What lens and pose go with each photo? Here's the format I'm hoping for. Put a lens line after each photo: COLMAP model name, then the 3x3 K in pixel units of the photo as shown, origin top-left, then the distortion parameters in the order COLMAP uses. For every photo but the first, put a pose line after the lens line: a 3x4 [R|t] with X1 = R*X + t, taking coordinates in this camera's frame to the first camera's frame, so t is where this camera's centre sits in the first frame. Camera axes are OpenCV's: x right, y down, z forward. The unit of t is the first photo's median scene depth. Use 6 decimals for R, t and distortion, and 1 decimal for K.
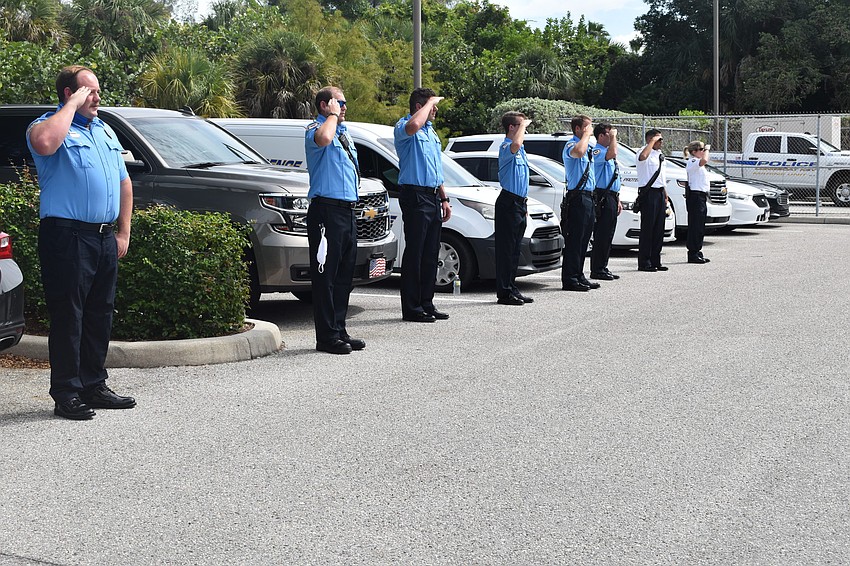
lens RADIAL K [[1477.6, 0, 357.6], [0, 1477.6, 283.9], [0, 0, 1]] dist [-0.004448, -0.021733]
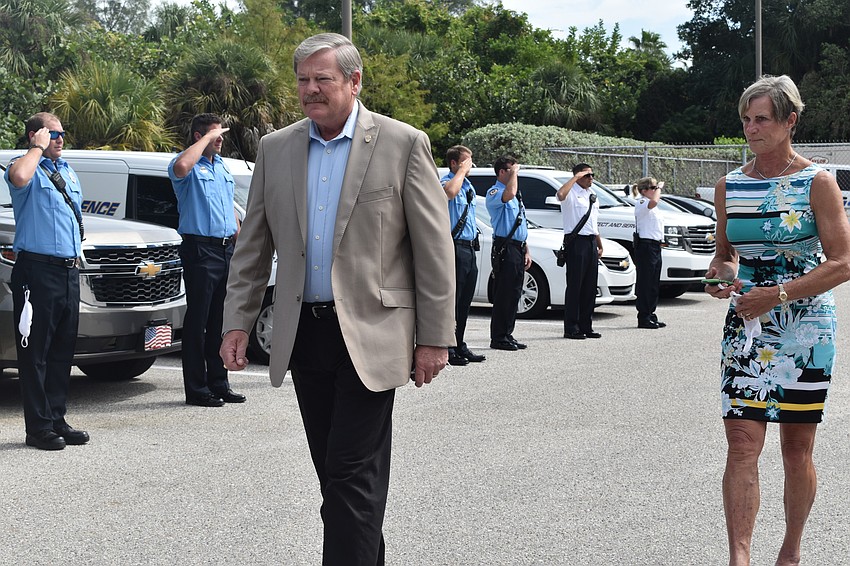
lens RADIAL K [[1710.2, 0, 425.4], [0, 1710.2, 302.9], [0, 0, 1]] dist [0.045632, -0.037182]
pose [[0.999096, 0.004997, -0.042227, 0.103313], [-0.005771, 0.999818, -0.018209, -0.007120], [0.042129, 0.018436, 0.998942, 0.040420]]
